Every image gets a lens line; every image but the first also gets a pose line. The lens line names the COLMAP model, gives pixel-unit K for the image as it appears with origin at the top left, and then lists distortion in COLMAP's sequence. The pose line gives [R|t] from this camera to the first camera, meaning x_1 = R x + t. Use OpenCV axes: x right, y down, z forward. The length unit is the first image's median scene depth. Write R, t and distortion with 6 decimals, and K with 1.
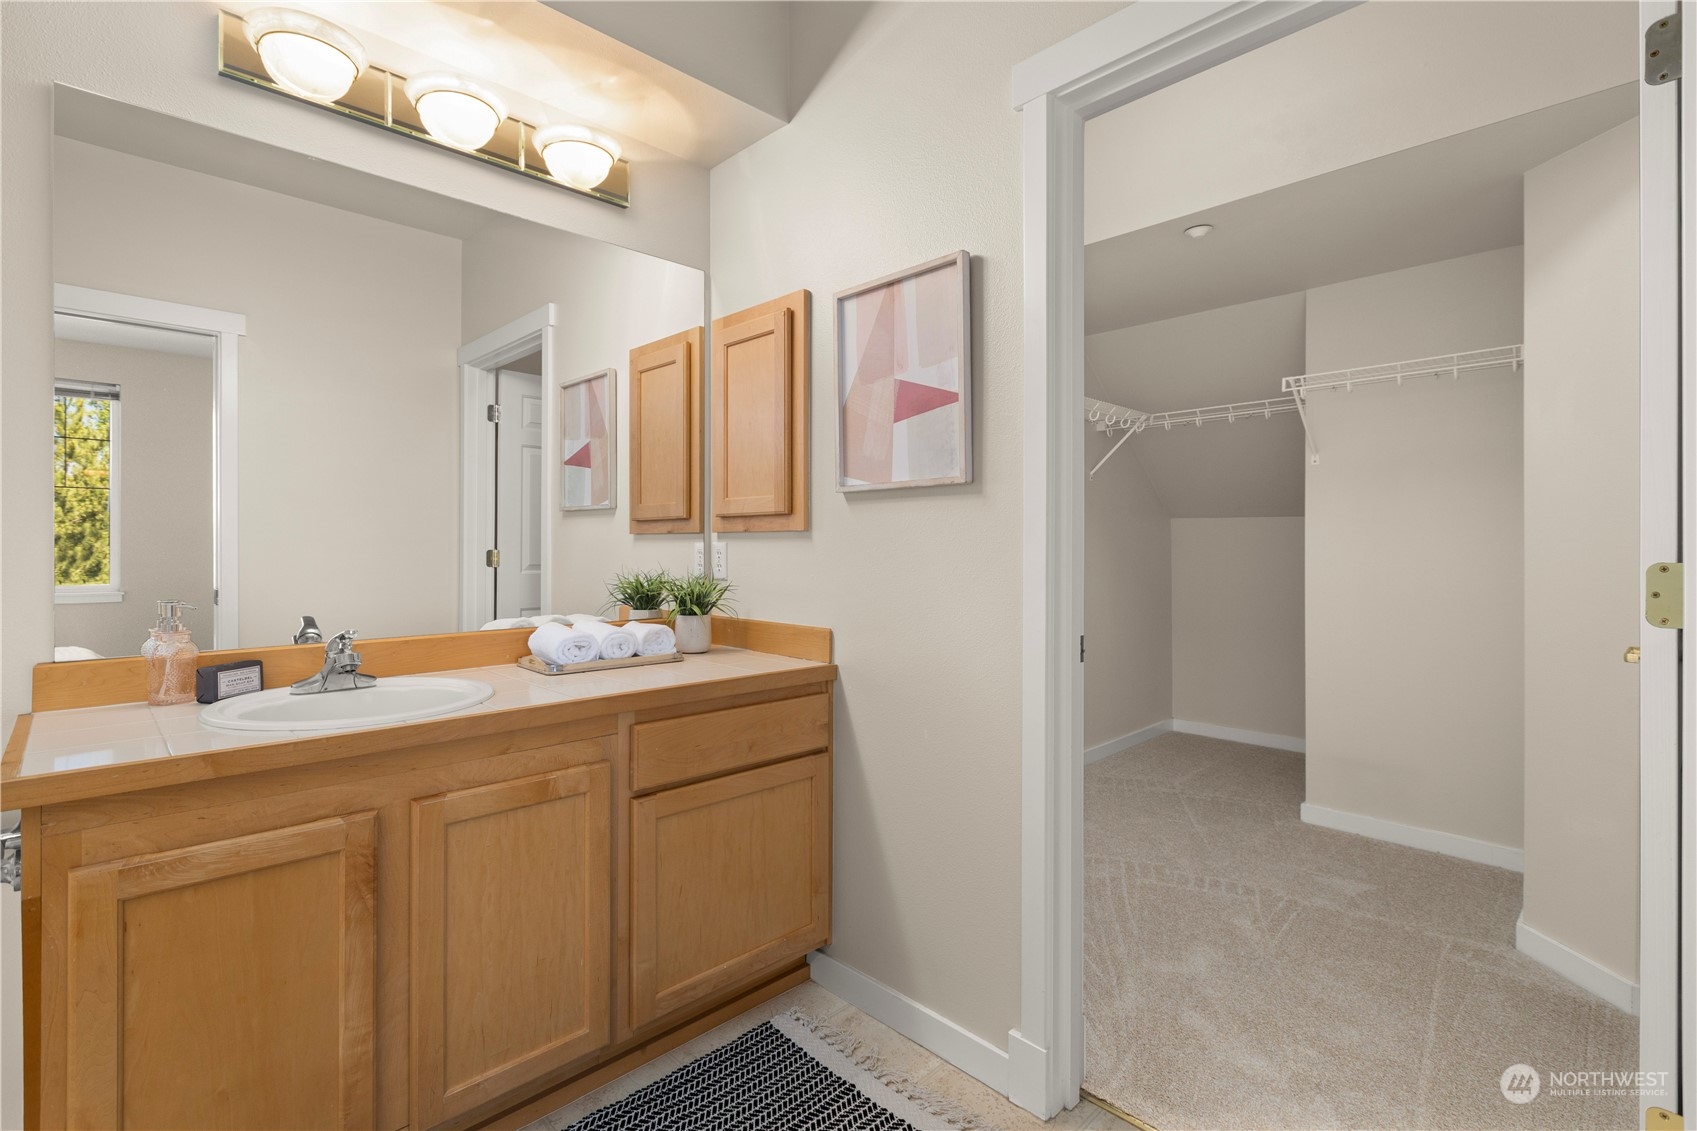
lens RADIAL K [[773.2, 0, 829.1], [0, 773.2, 544.1], [0, 0, 1]] dist [-0.000923, -0.000294]
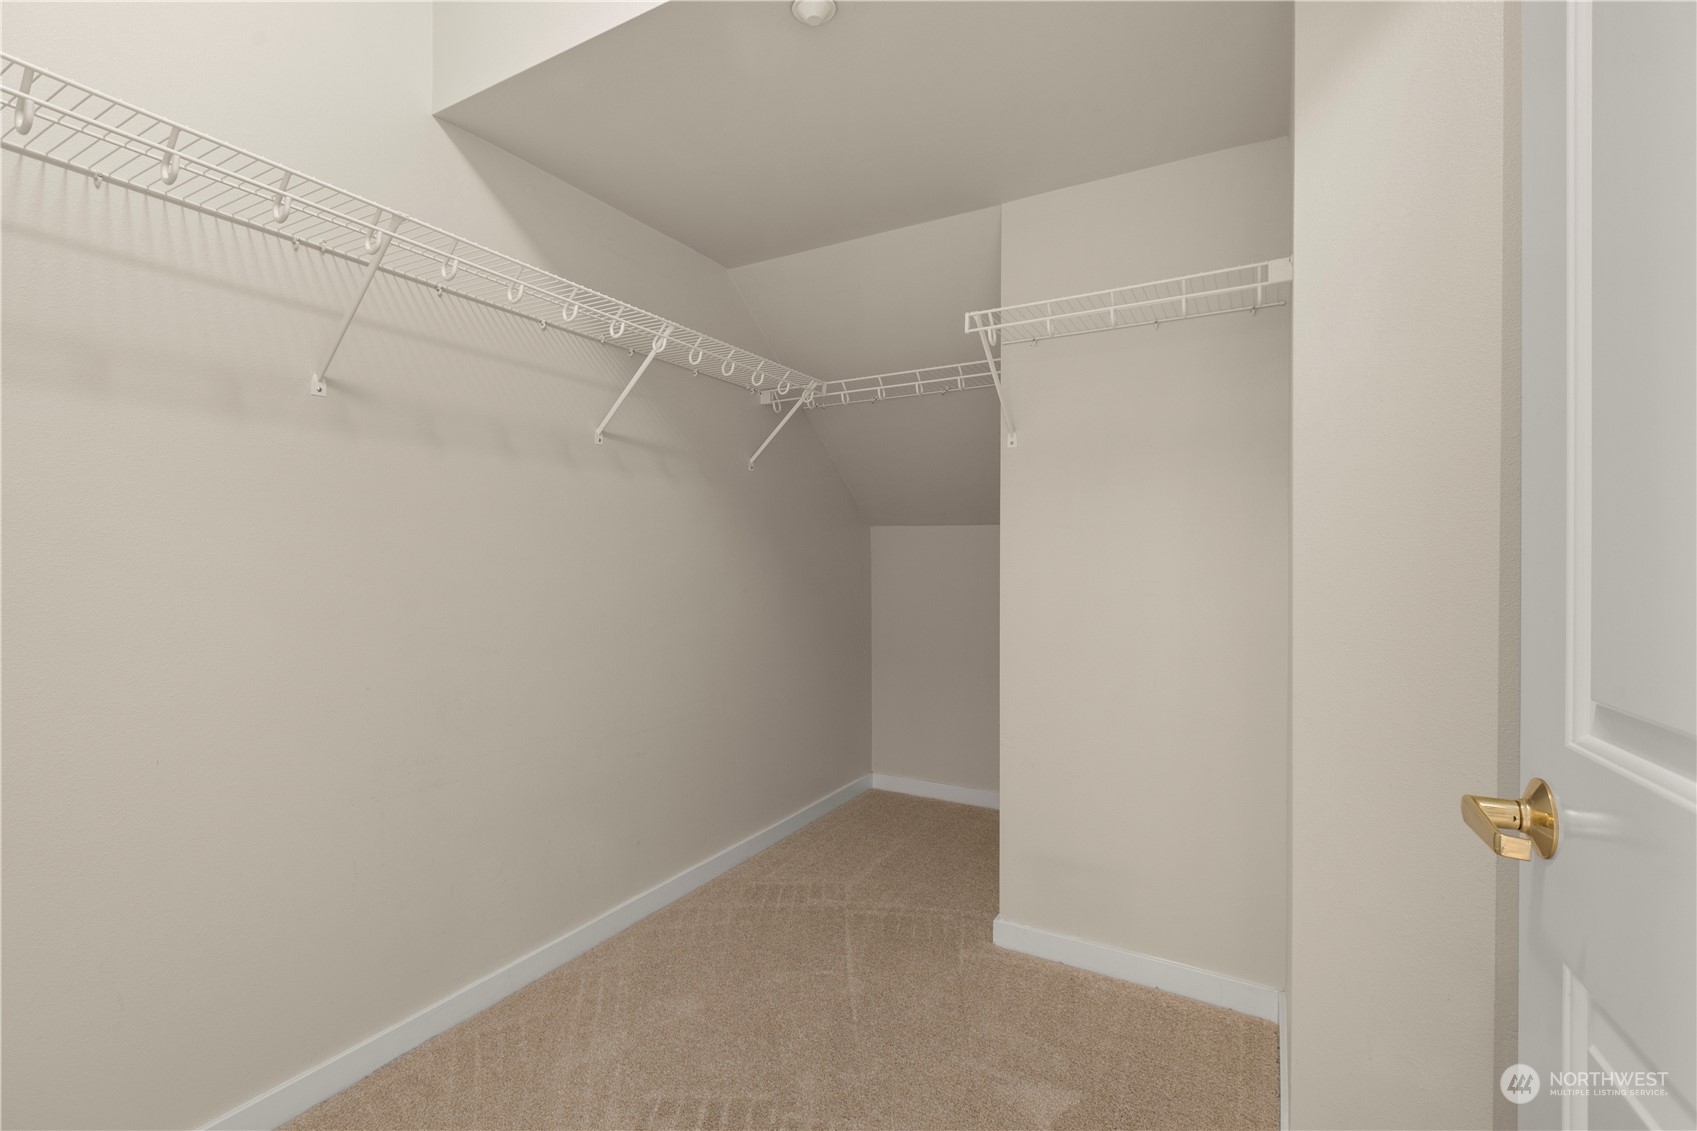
lens RADIAL K [[773.2, 0, 842.4], [0, 773.2, 560.7], [0, 0, 1]] dist [-0.000923, -0.000294]
pose [[0.954471, 0.001673, 0.298299, 0.282765], [-0.002687, 0.999992, 0.002989, 0.000400], [-0.298292, -0.003655, 0.954468, 0.386033]]
